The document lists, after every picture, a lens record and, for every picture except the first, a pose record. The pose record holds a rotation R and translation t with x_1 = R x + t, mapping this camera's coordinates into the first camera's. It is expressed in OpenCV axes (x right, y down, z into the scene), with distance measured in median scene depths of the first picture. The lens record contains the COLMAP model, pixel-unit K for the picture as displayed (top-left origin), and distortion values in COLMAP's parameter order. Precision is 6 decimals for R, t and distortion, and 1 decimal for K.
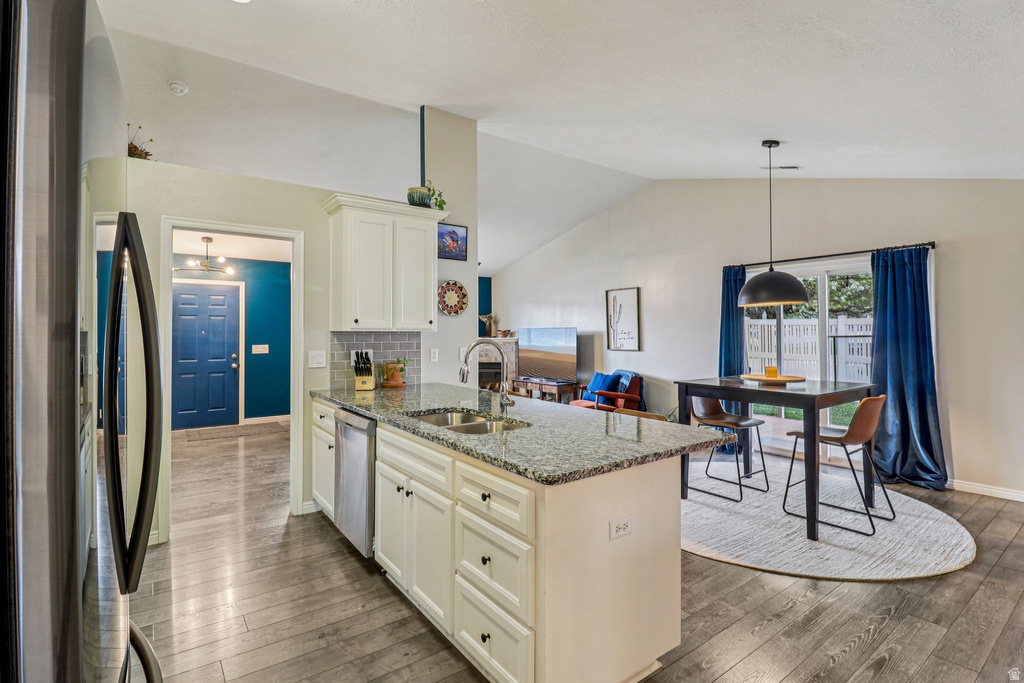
lens RADIAL K [[486.8, 0, 513.9], [0, 486.8, 333.9], [0, 0, 1]] dist [-0.004626, -0.000886]
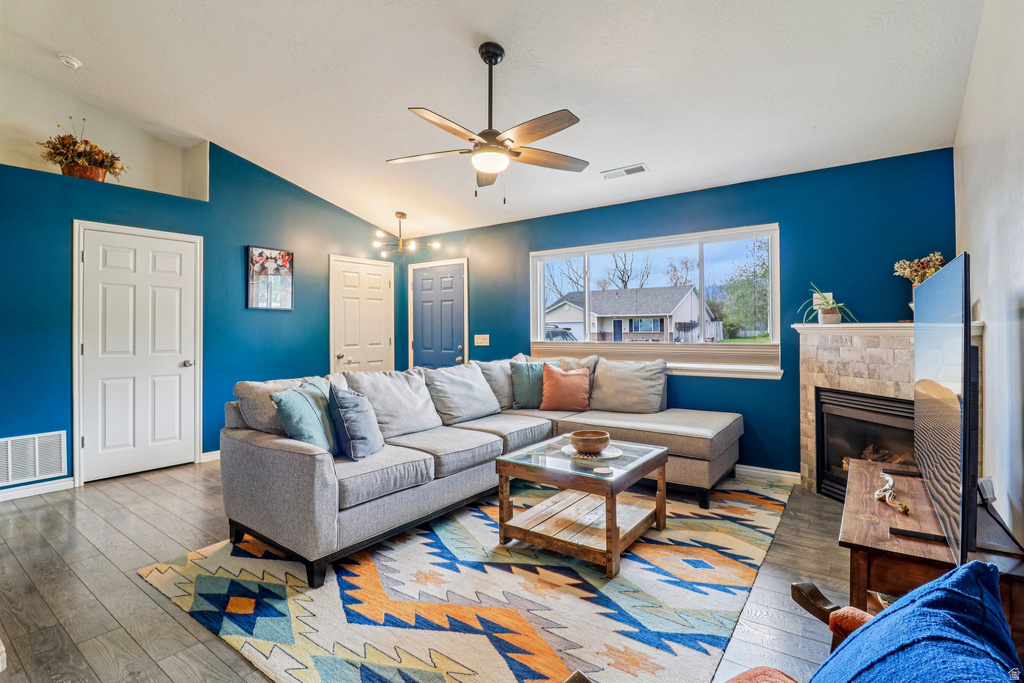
lens RADIAL K [[486.3, 0, 510.4], [0, 486.3, 328.0], [0, 0, 1]] dist [-0.005854, -0.001014]
pose [[0.291882, -0.002962, -0.956450, 0.253761], [0.003676, 0.999991, -0.001975, 0.014094], [0.956447, -0.002940, 0.291890, 0.841446]]
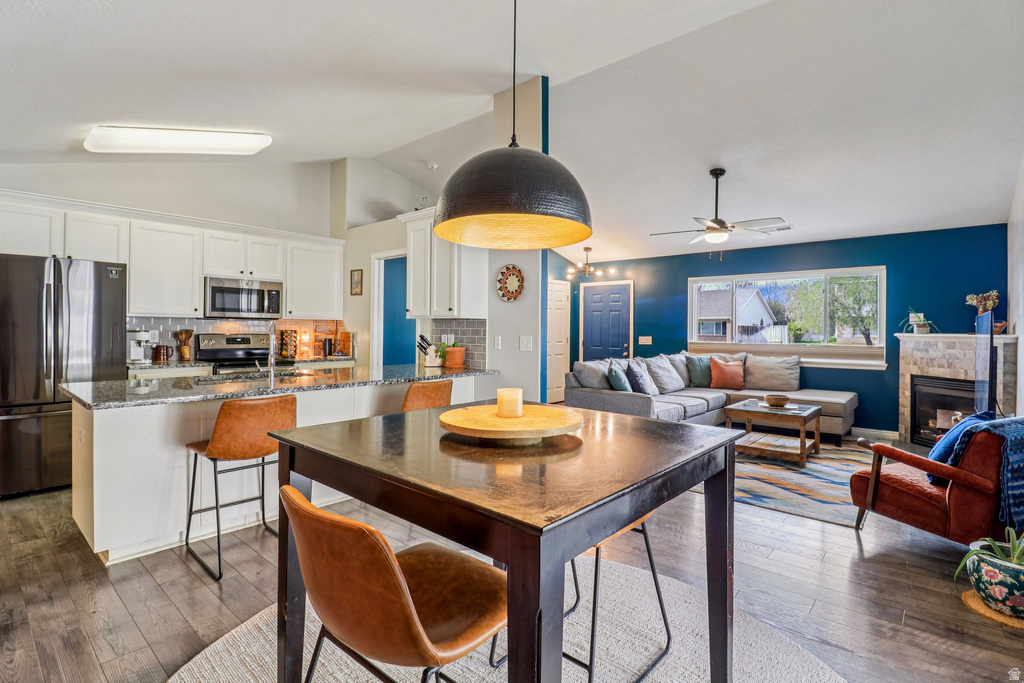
lens RADIAL K [[491.5, 0, 509.9], [0, 491.5, 332.0], [0, 0, 1]] dist [-0.000313, -0.012379]
pose [[0.207777, 0.008767, -0.978137, 0.498840], [-0.011389, 0.999914, 0.006543, 0.009323], [0.978110, 0.009781, 0.207859, 0.495174]]
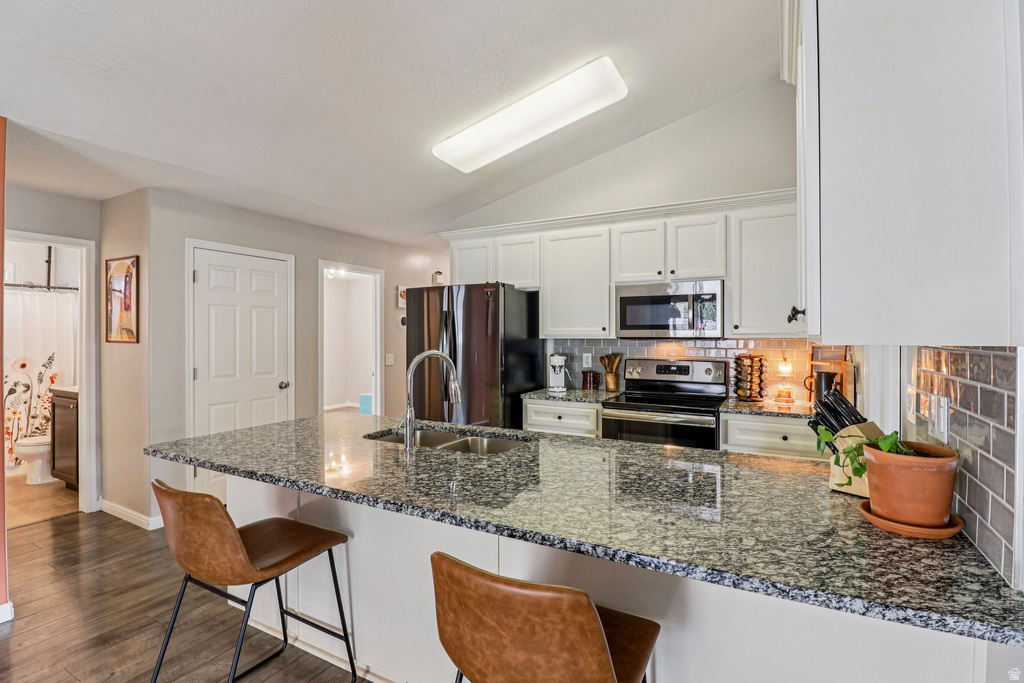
lens RADIAL K [[486.8, 0, 513.9], [0, 486.8, 333.9], [0, 0, 1]] dist [-0.004626, -0.000886]
pose [[-0.908644, 0.002541, -0.417564, 0.054514], [0.003333, 0.999994, -0.001167, -0.006243], [0.417558, -0.002452, -0.908647, 0.653825]]
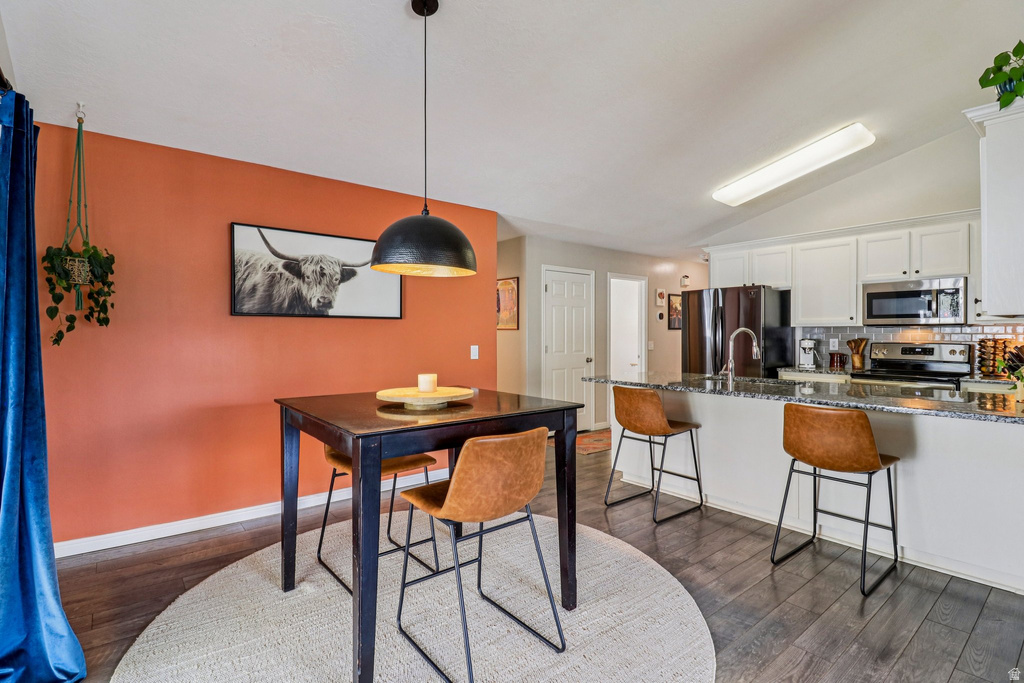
lens RADIAL K [[489.1, 0, 510.5], [0, 489.1, 337.2], [0, 0, 1]] dist [0.003170, -0.014885]
pose [[-0.999403, 0.002118, -0.034487, 0.239676], [0.001927, 0.999983, 0.005567, 0.009523], [0.034499, 0.005497, -0.999390, 0.872968]]
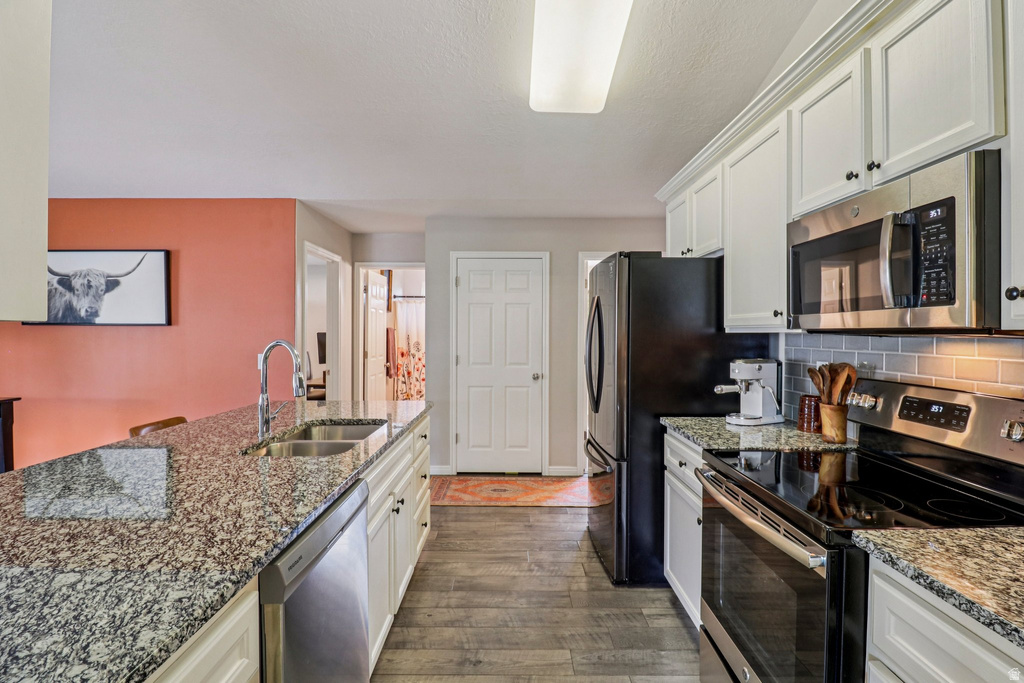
lens RADIAL K [[491.5, 0, 509.9], [0, 491.5, 332.0], [0, 0, 1]] dist [-0.000313, -0.012379]
pose [[-0.802499, -0.000249, 0.596654, -0.303793], [-0.002111, 0.999995, -0.002422, -0.000761], [-0.596650, -0.003204, -0.802495, 0.519456]]
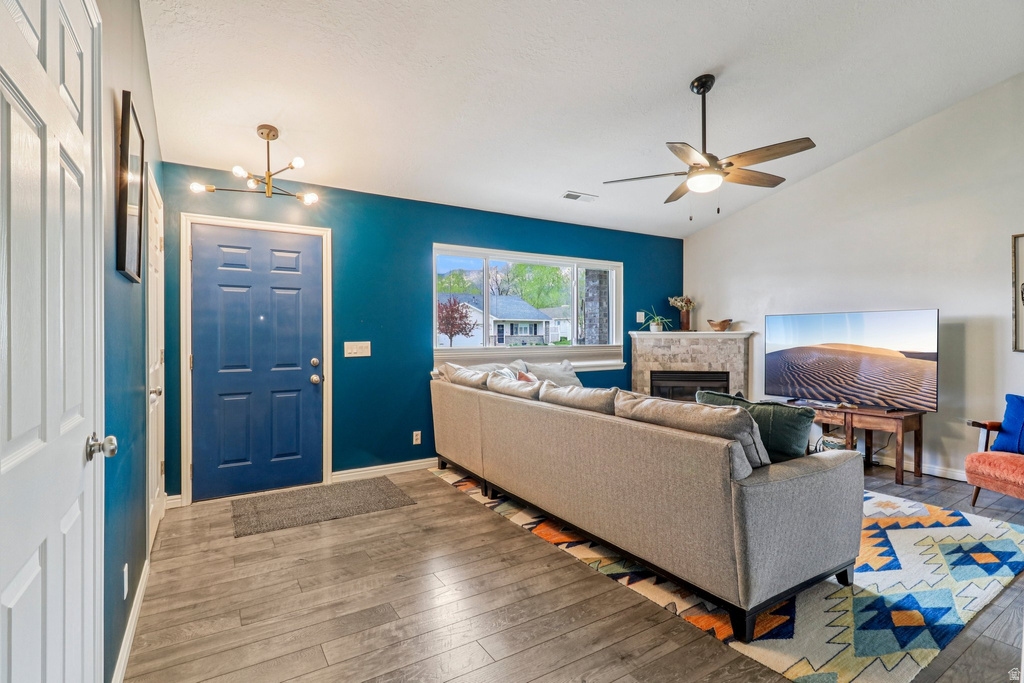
lens RADIAL K [[493.0, 0, 512.0], [0, 493.0, 341.5], [0, 0, 1]] dist [0.002709, -0.011593]
pose [[0.996797, -0.000895, -0.079964, -0.304885], [0.001750, 0.999942, 0.010621, 0.017368], [0.079950, -0.010726, 0.996741, 0.455006]]
